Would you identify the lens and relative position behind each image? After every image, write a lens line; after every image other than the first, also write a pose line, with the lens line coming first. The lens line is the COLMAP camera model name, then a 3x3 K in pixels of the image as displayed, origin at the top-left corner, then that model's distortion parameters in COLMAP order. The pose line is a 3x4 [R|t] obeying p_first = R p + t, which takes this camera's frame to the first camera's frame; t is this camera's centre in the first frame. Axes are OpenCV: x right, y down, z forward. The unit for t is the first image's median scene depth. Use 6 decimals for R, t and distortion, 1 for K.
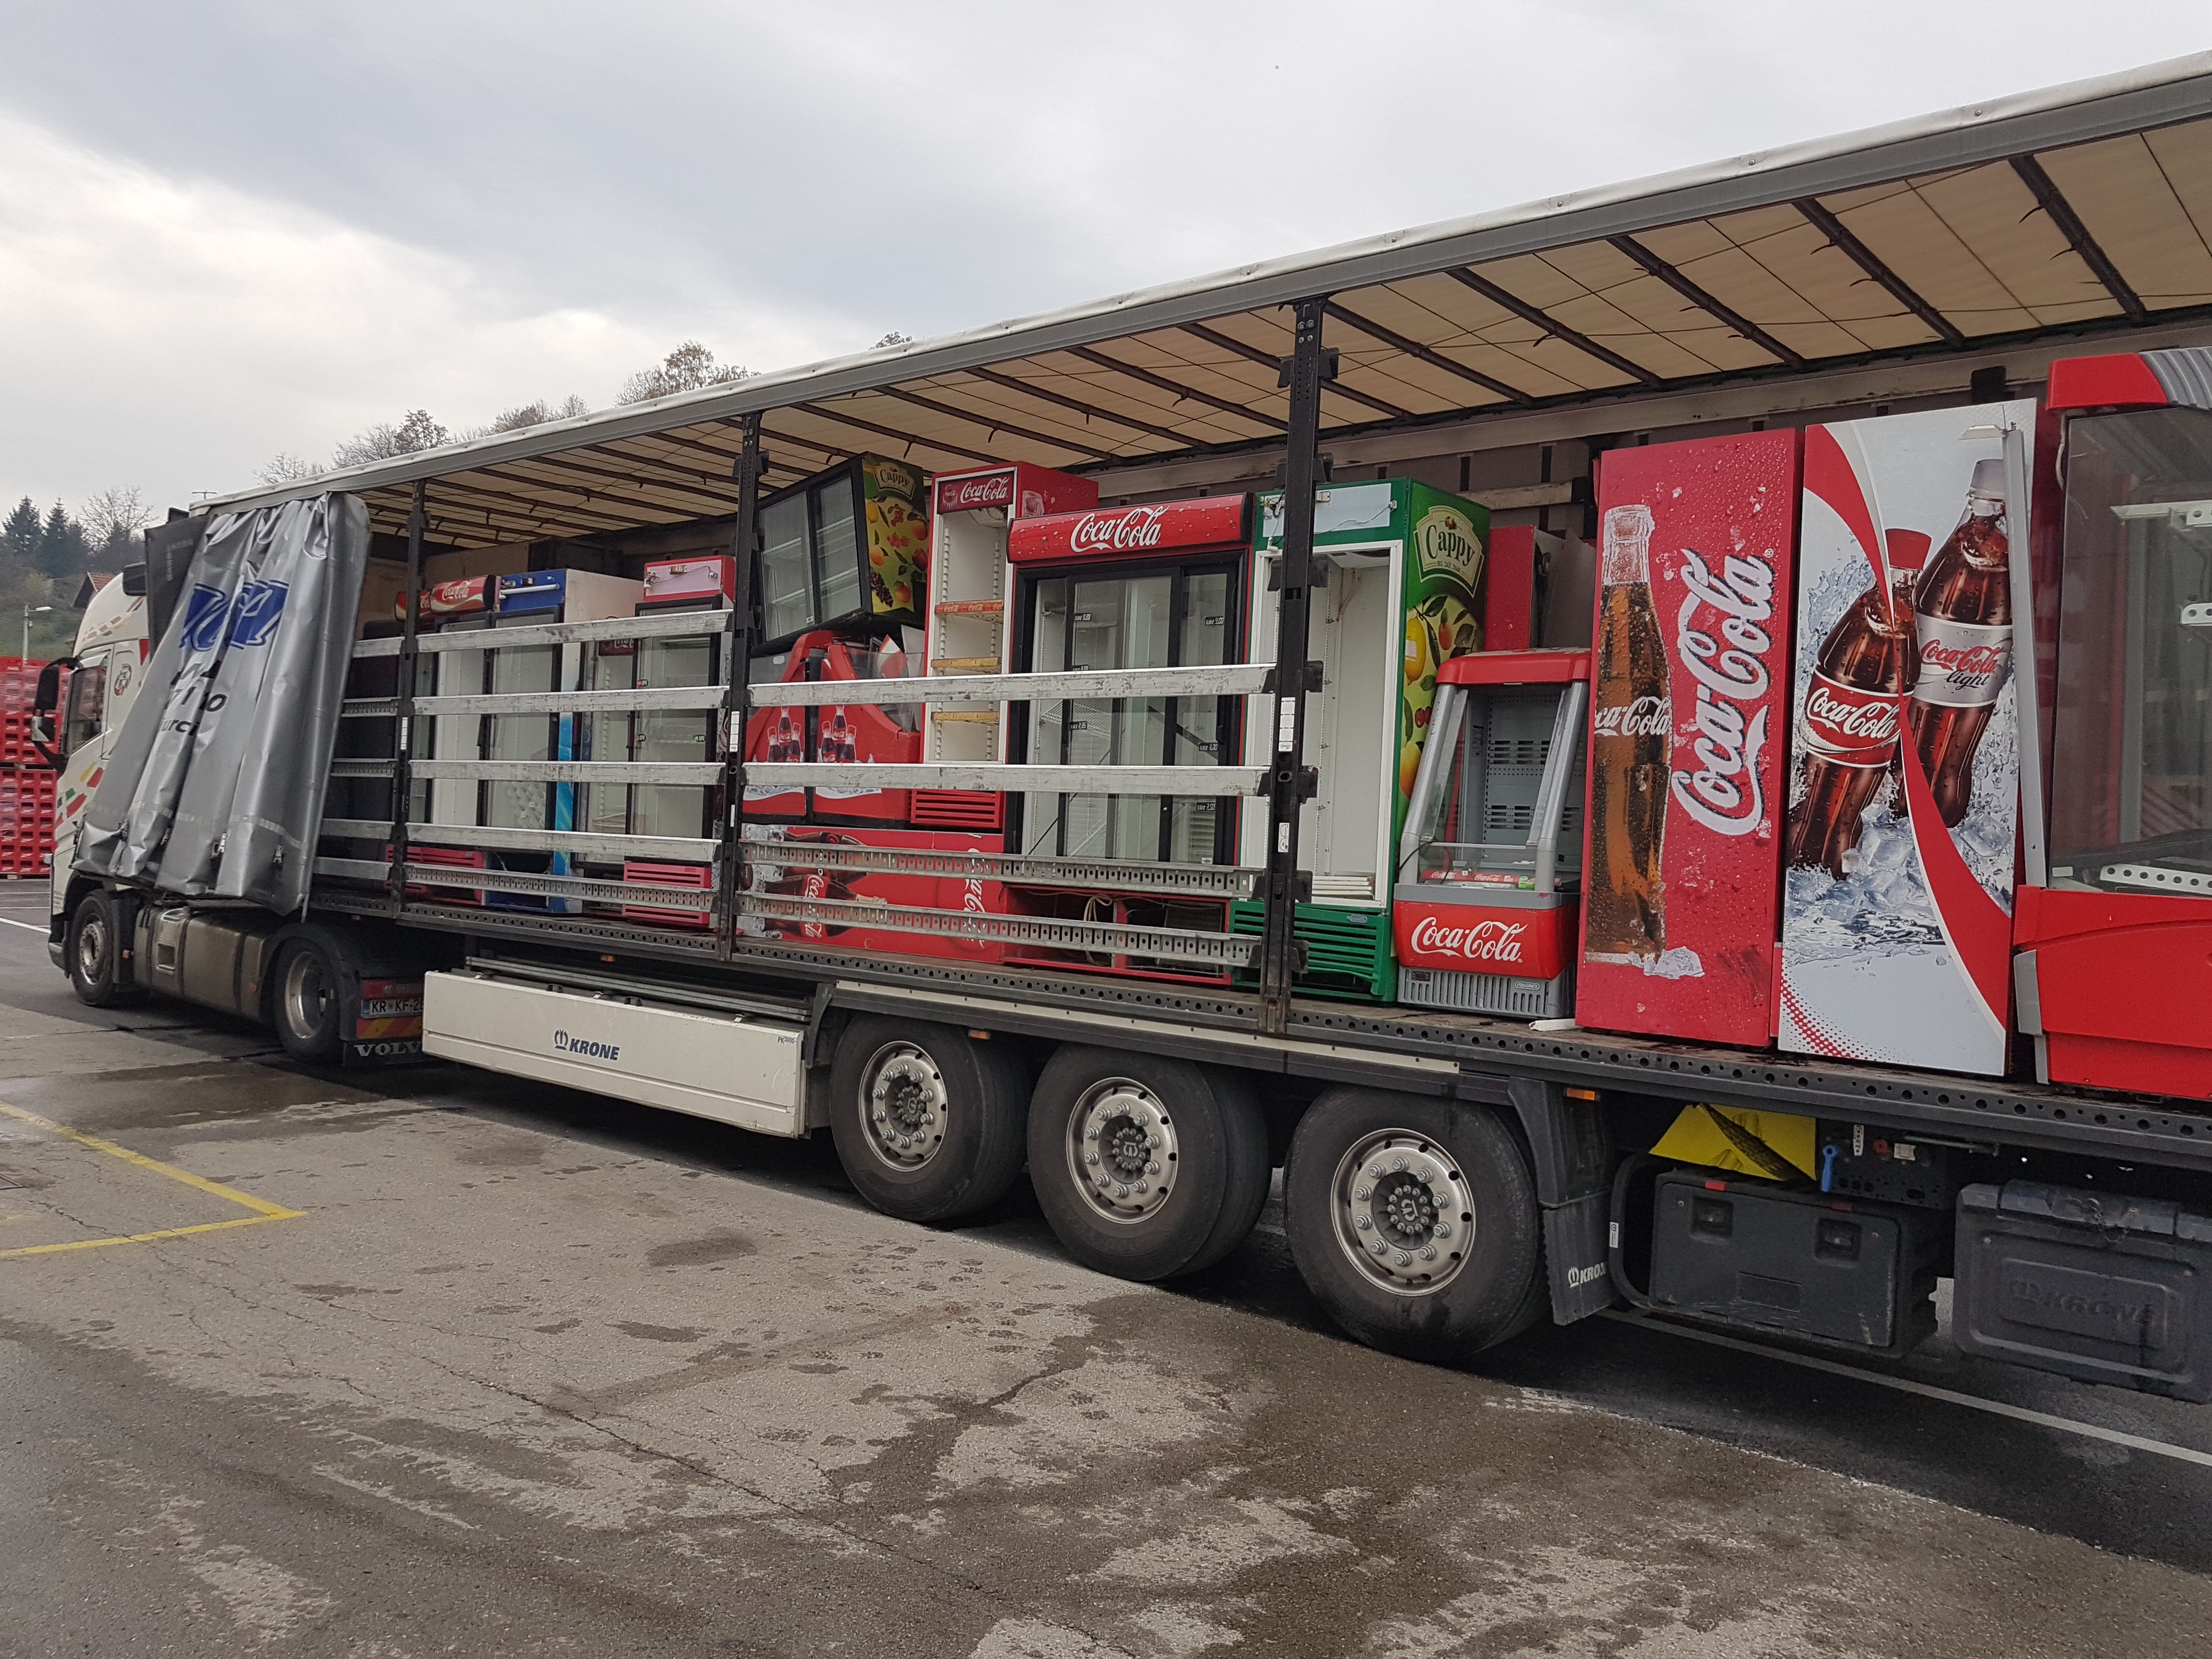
lens RADIAL K [[1714.0, 0, 1100.0], [0, 1714.0, 832.5], [0, 0, 1]] dist [-0.002702, -0.003047]
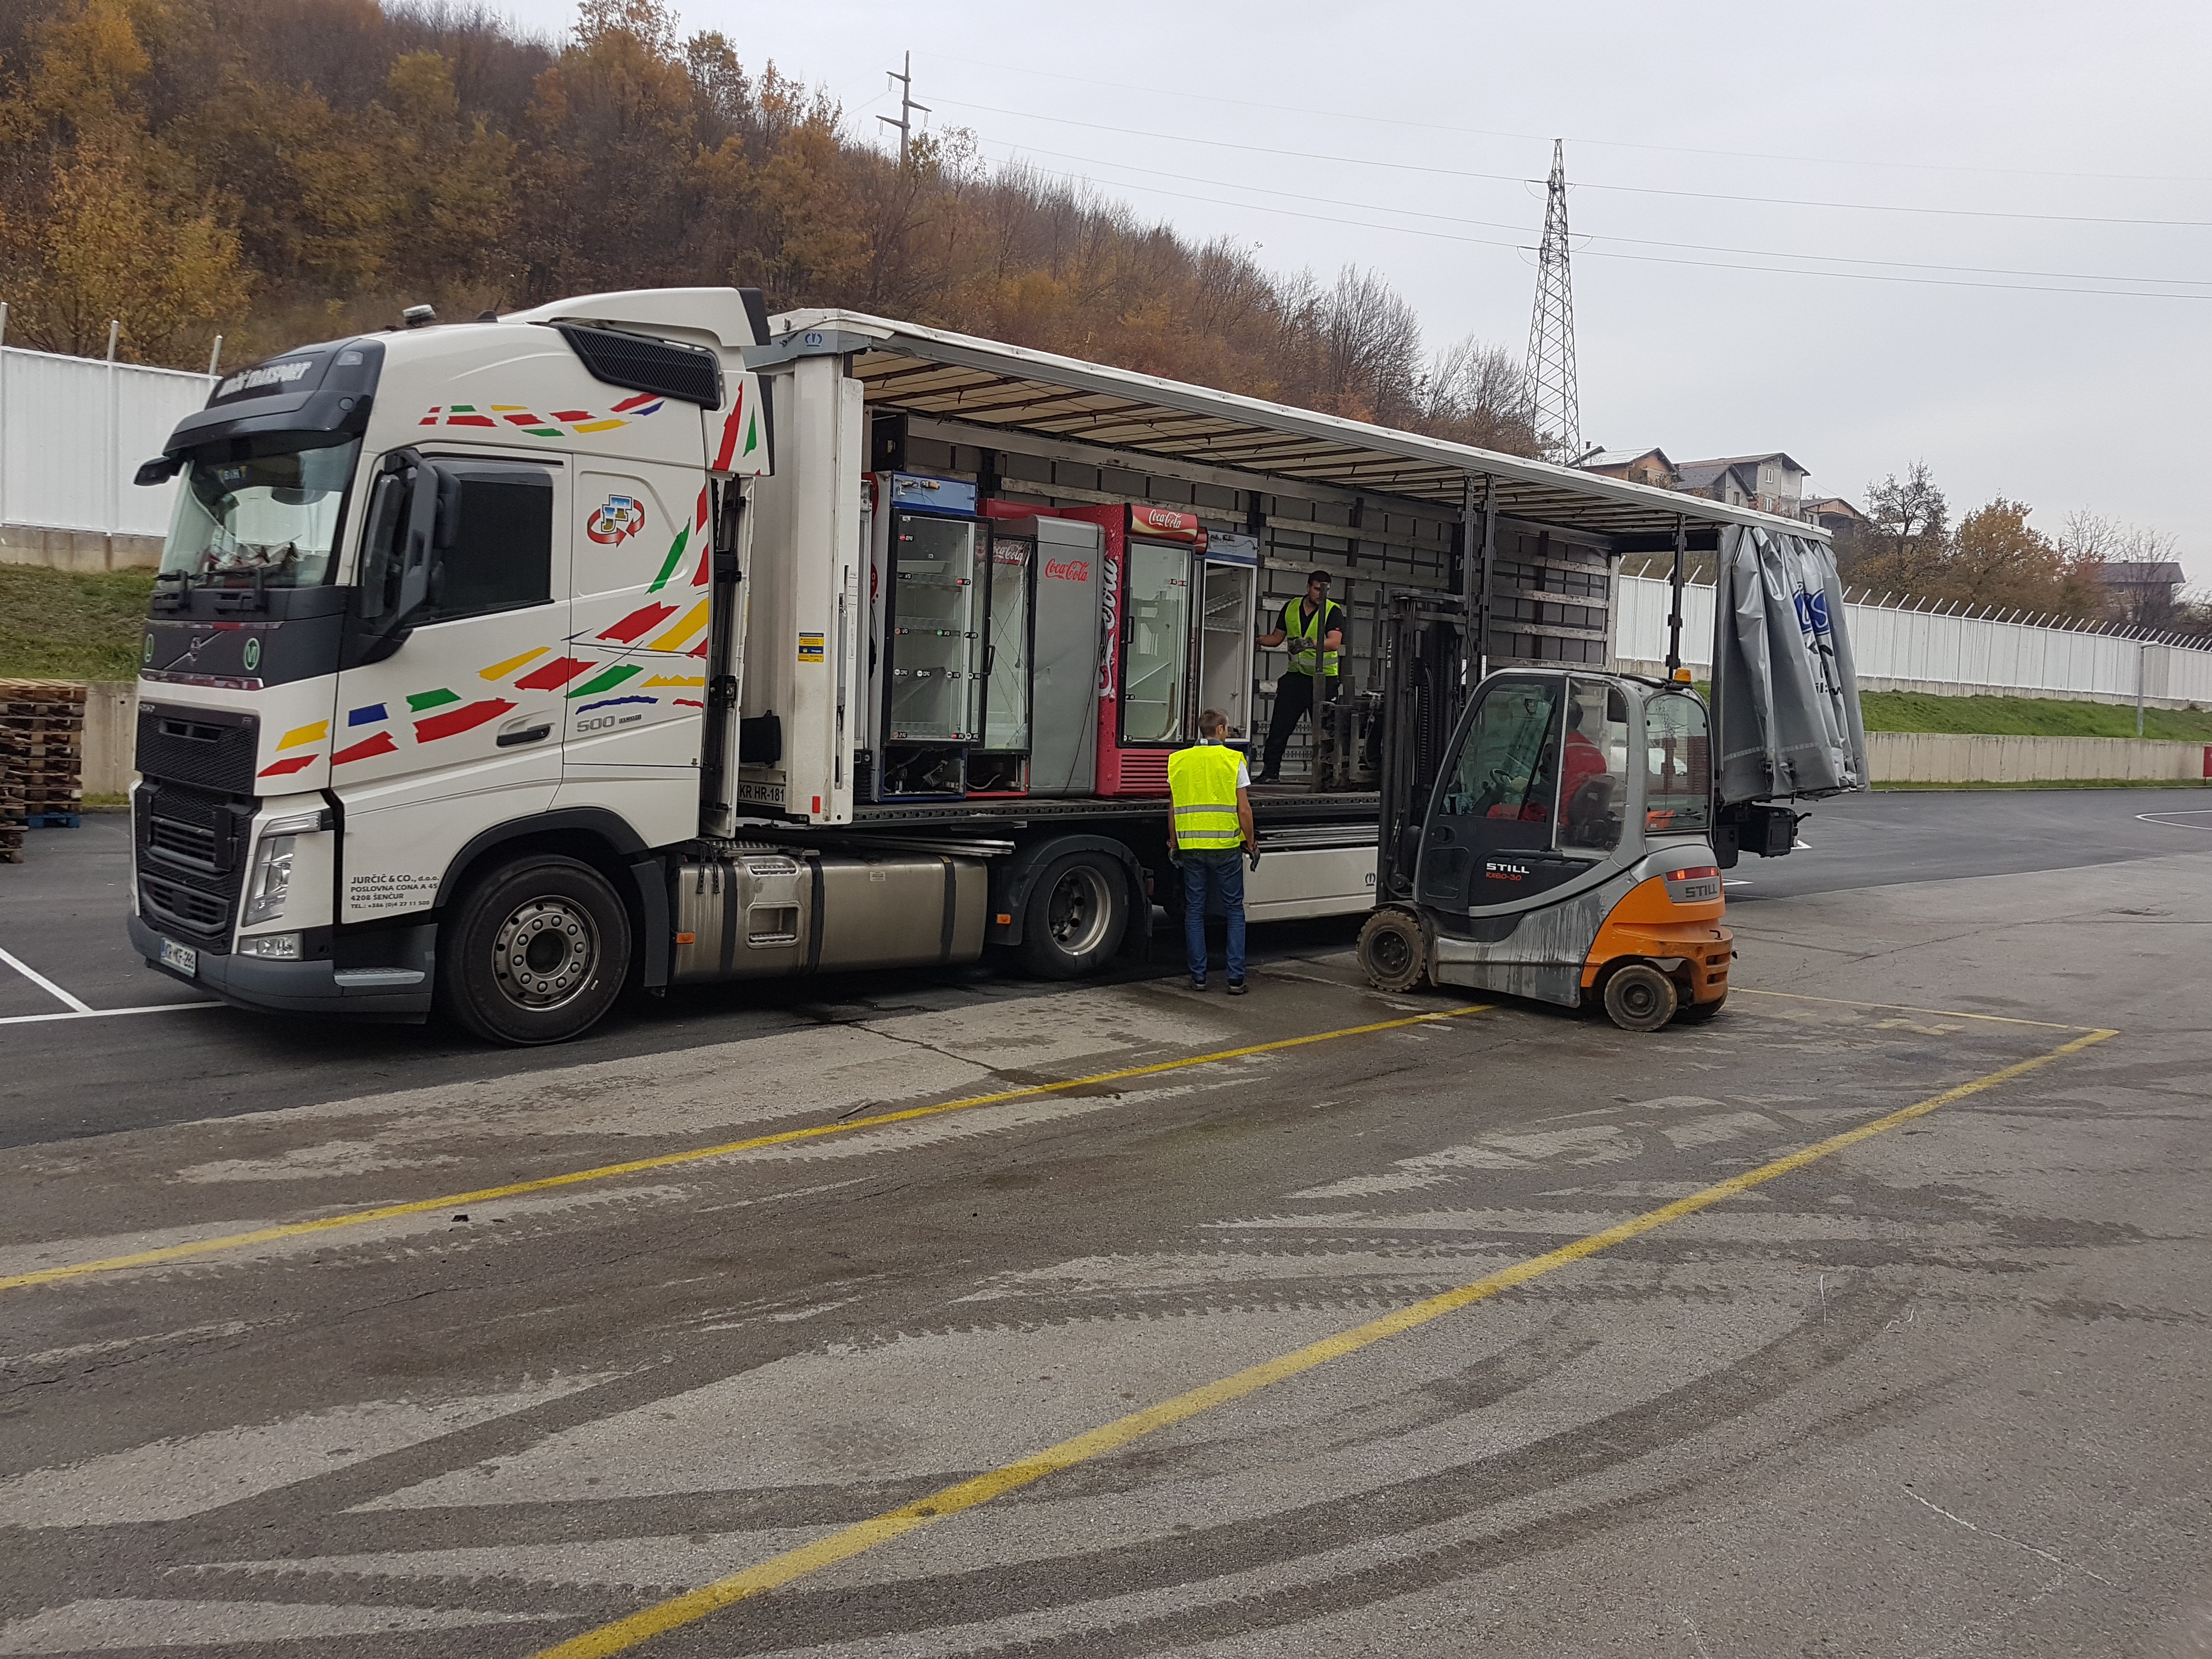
lens RADIAL K [[1682.4, 0, 1041.8], [0, 1682.4, 795.3], [0, 0, 1]] dist [0.004450, -0.006236]
pose [[0.106658, -0.103258, 0.988920, -1.591560], [-0.036212, 0.993530, 0.107645, -0.081831], [-0.993636, -0.047292, 0.102229, 1.043101]]
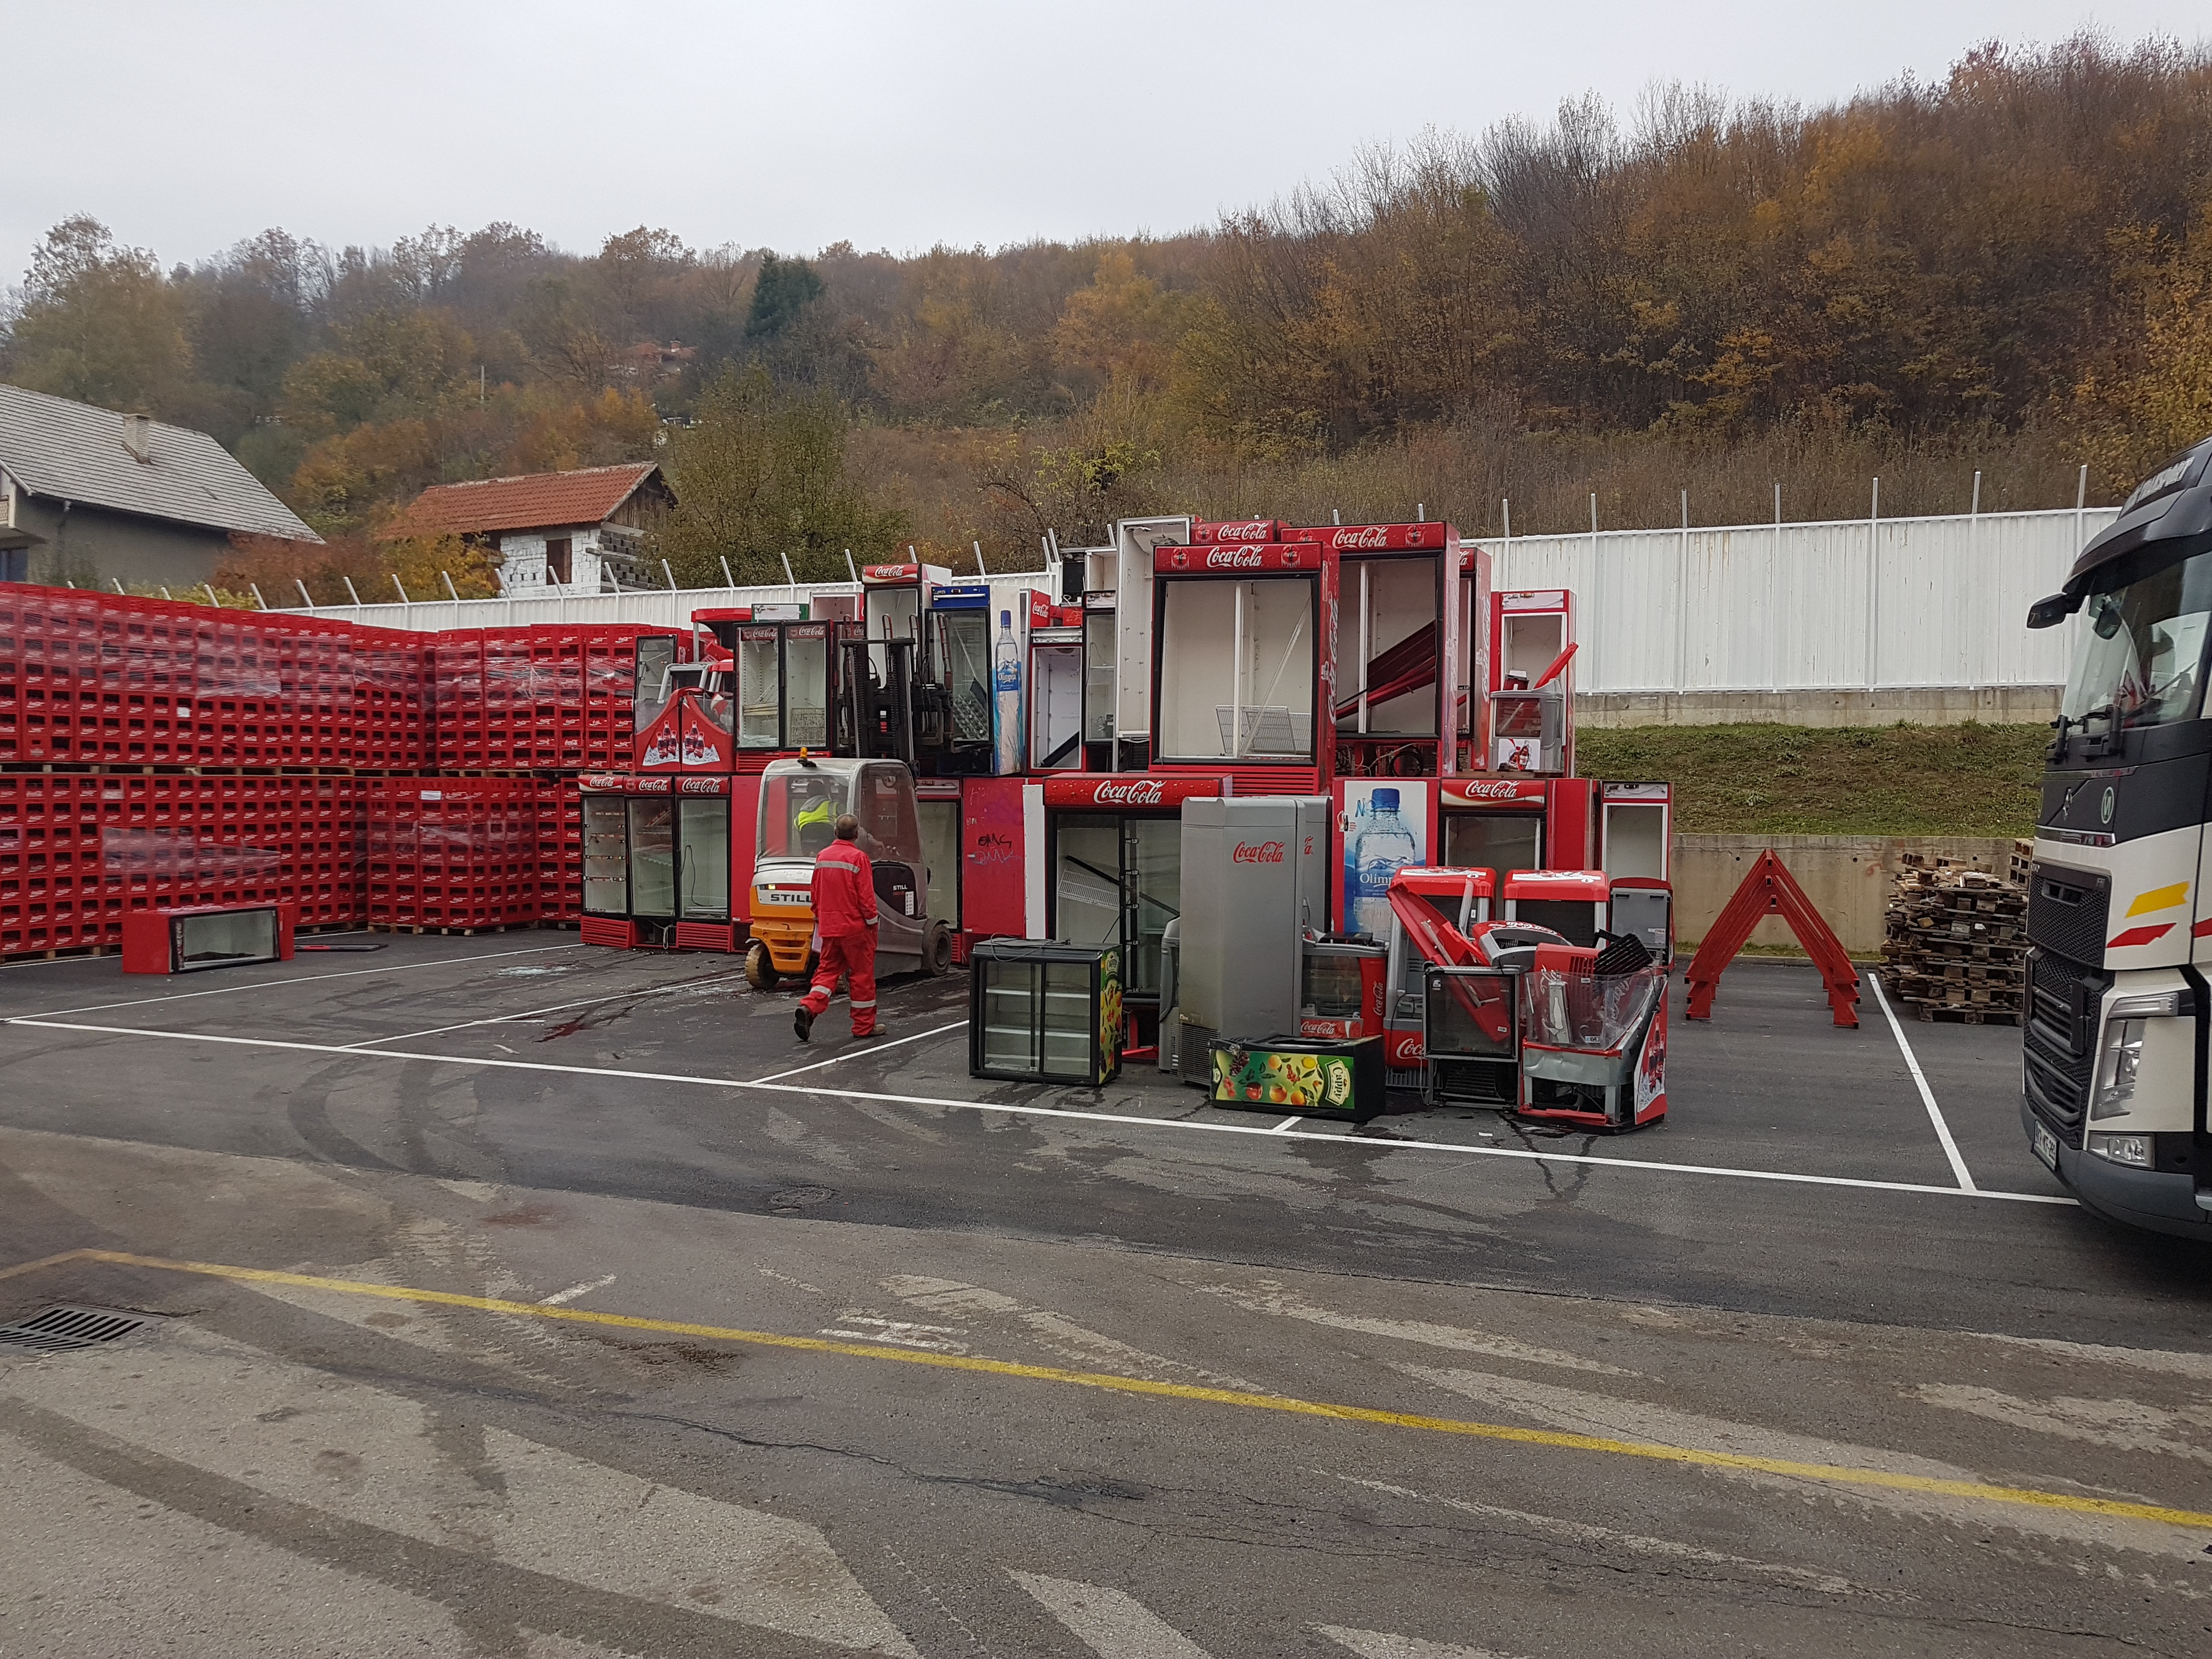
lens RADIAL K [[1711.8, 0, 1128.7], [0, 1711.8, 827.8], [0, 0, 1]] dist [0.000283, -0.007873]
pose [[0.931914, -0.043017, 0.360119, -1.479906], [0.033109, 0.998885, 0.033640, -0.077267], [-0.361165, -0.019427, 0.932300, 0.996181]]
